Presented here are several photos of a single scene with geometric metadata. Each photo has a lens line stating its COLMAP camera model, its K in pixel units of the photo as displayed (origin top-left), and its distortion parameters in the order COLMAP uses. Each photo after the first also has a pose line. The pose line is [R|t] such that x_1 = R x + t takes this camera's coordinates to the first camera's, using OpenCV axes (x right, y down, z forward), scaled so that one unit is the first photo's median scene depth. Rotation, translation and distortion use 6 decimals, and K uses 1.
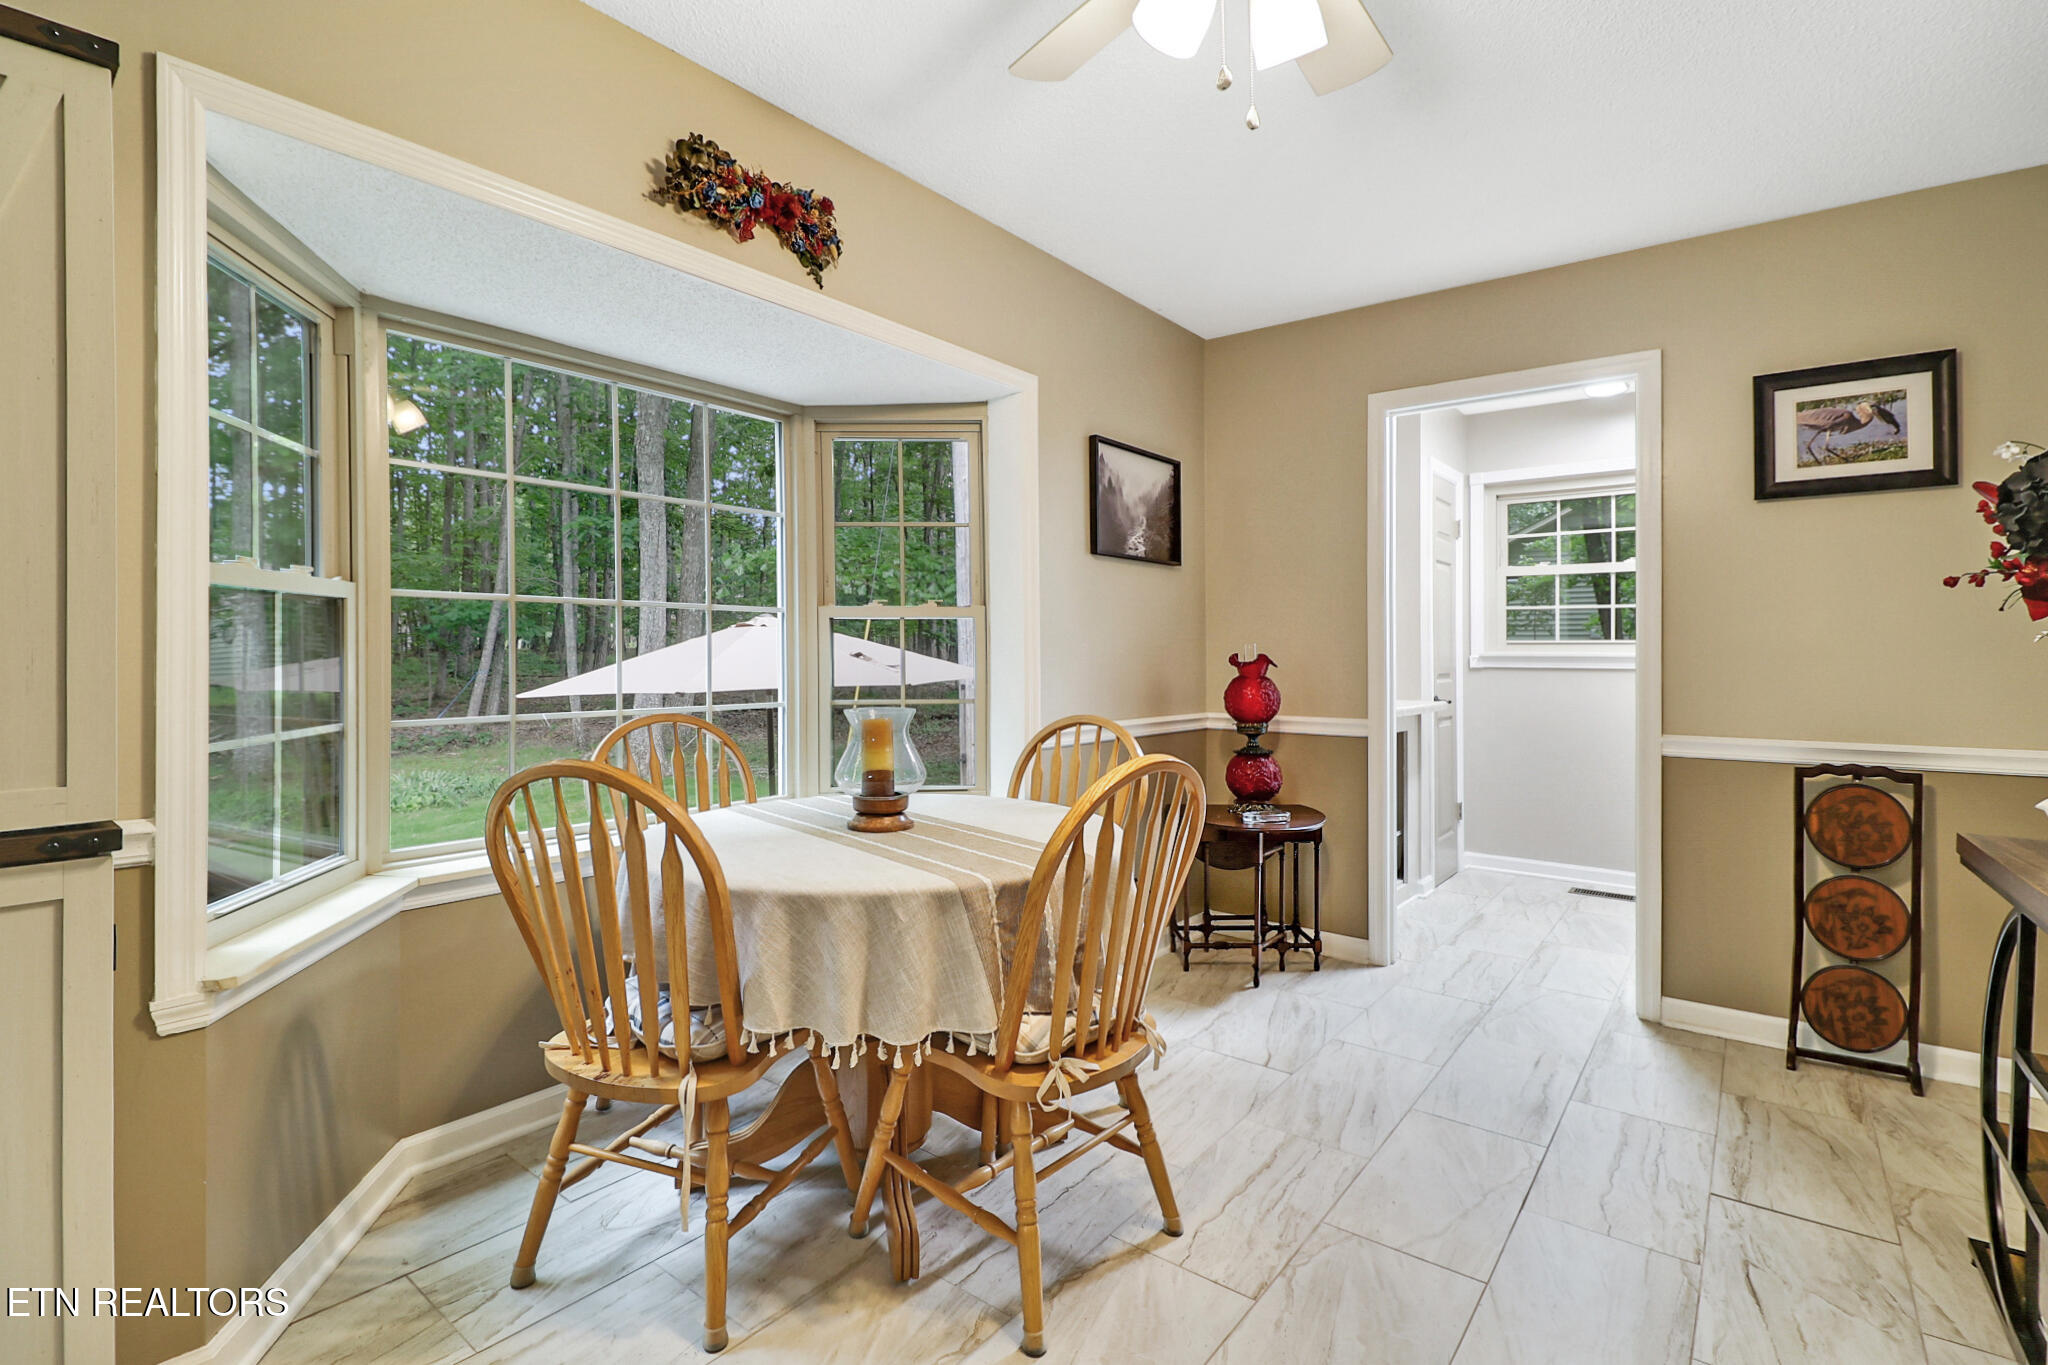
lens RADIAL K [[943.5, 0, 1017.5], [0, 943.5, 662.9], [0, 0, 1]] dist [-0.006779, -0.007401]
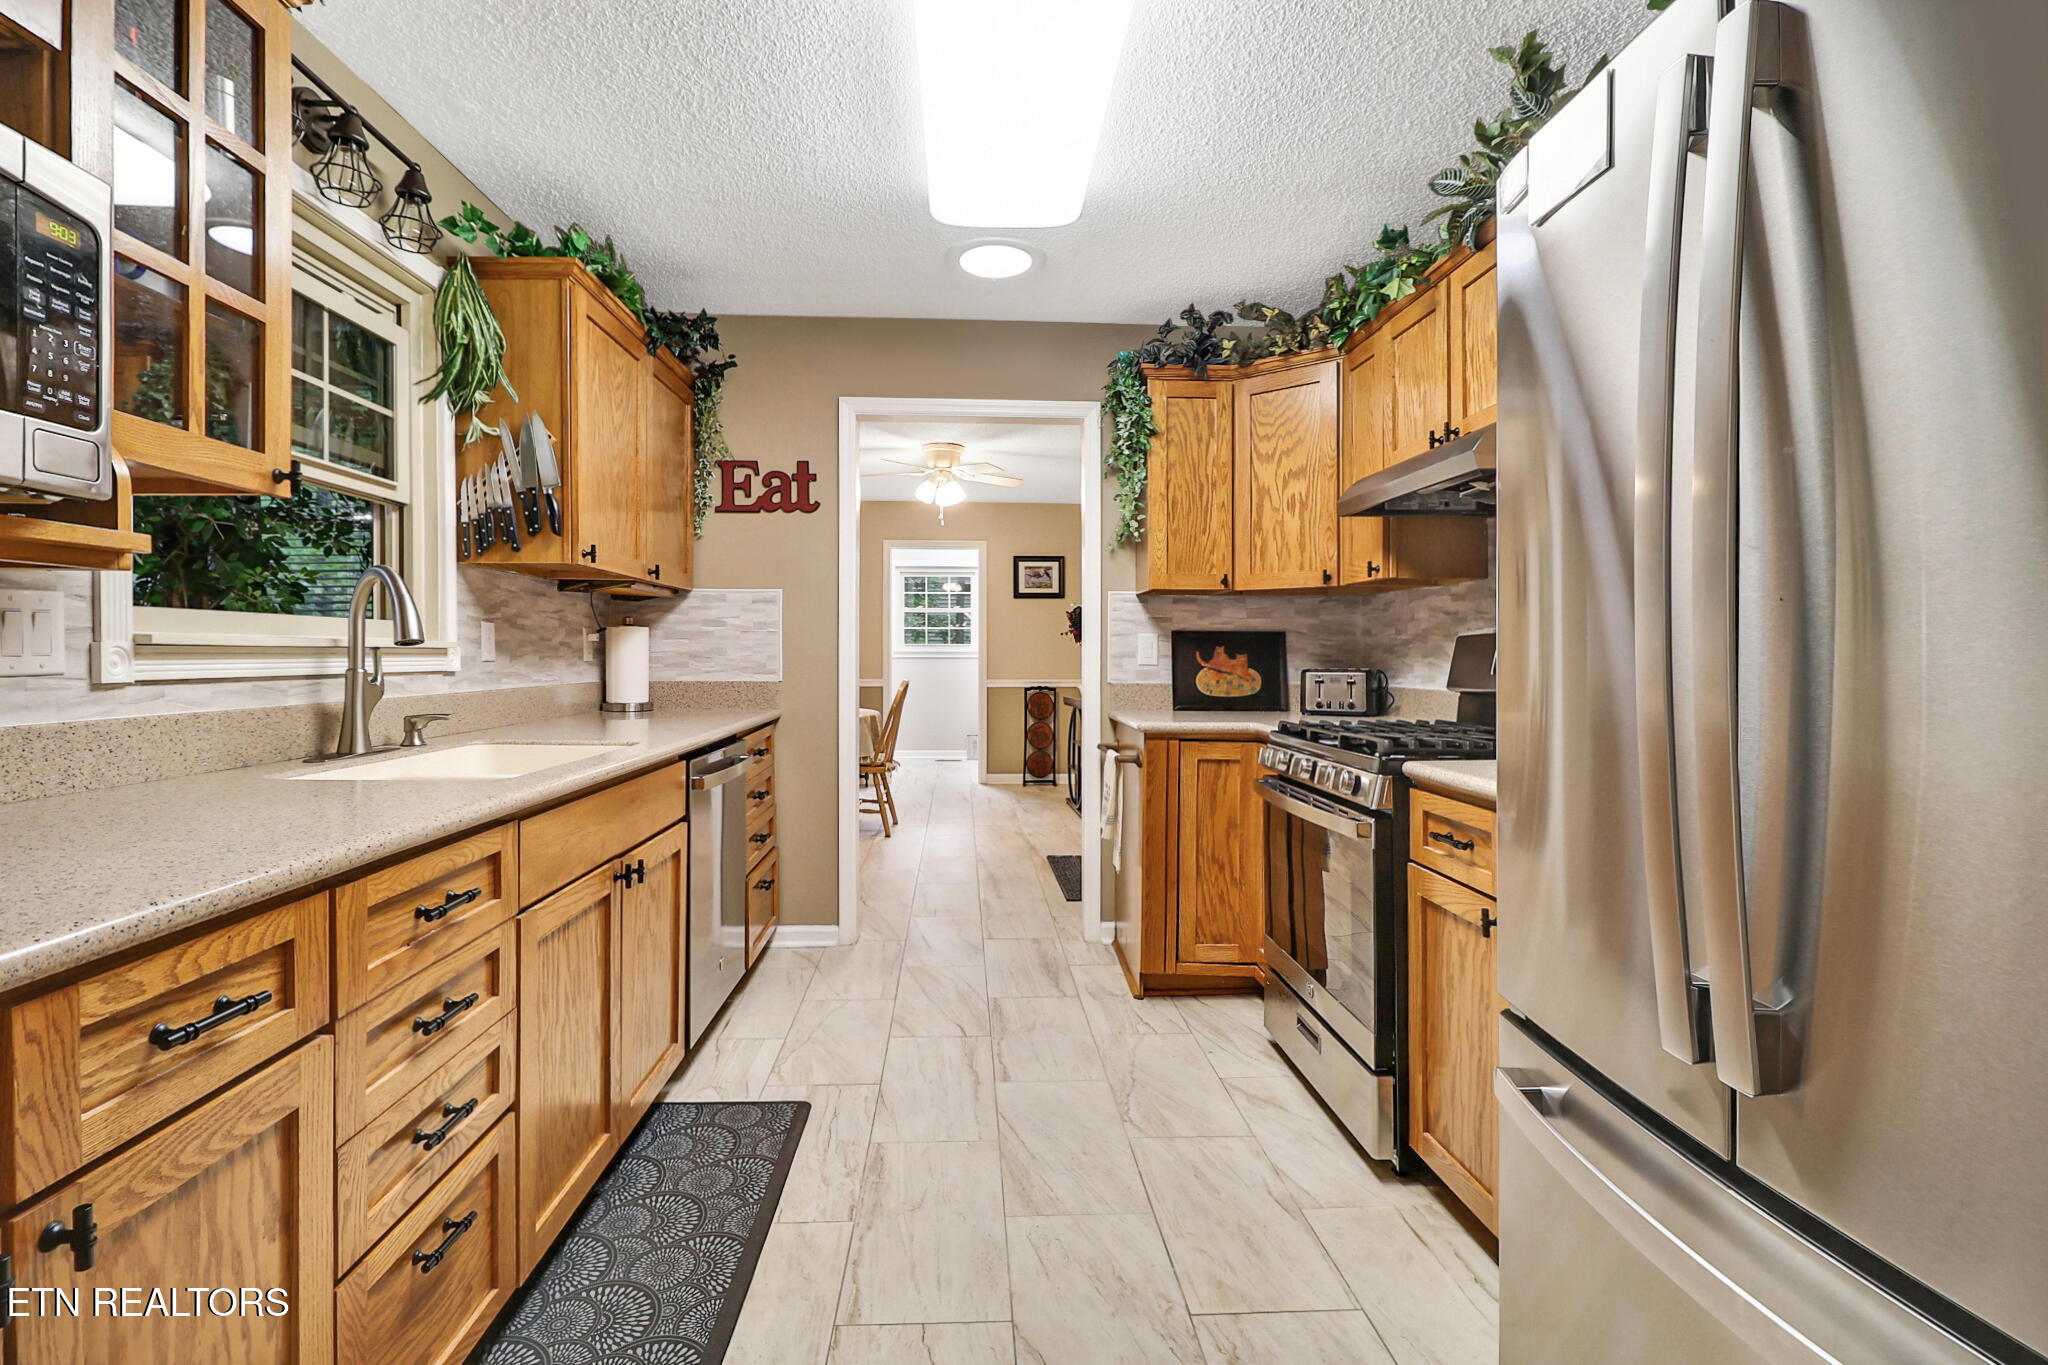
lens RADIAL K [[943.5, 0, 1015.2], [0, 943.5, 671.4], [0, 0, 1]] dist [-0.006779, -0.007401]
pose [[0.772305, -0.001568, 0.635250, -1.129068], [0.000963, 0.999999, 0.001297, 0.053063], [-0.635251, -0.000390, 0.772306, -1.336839]]
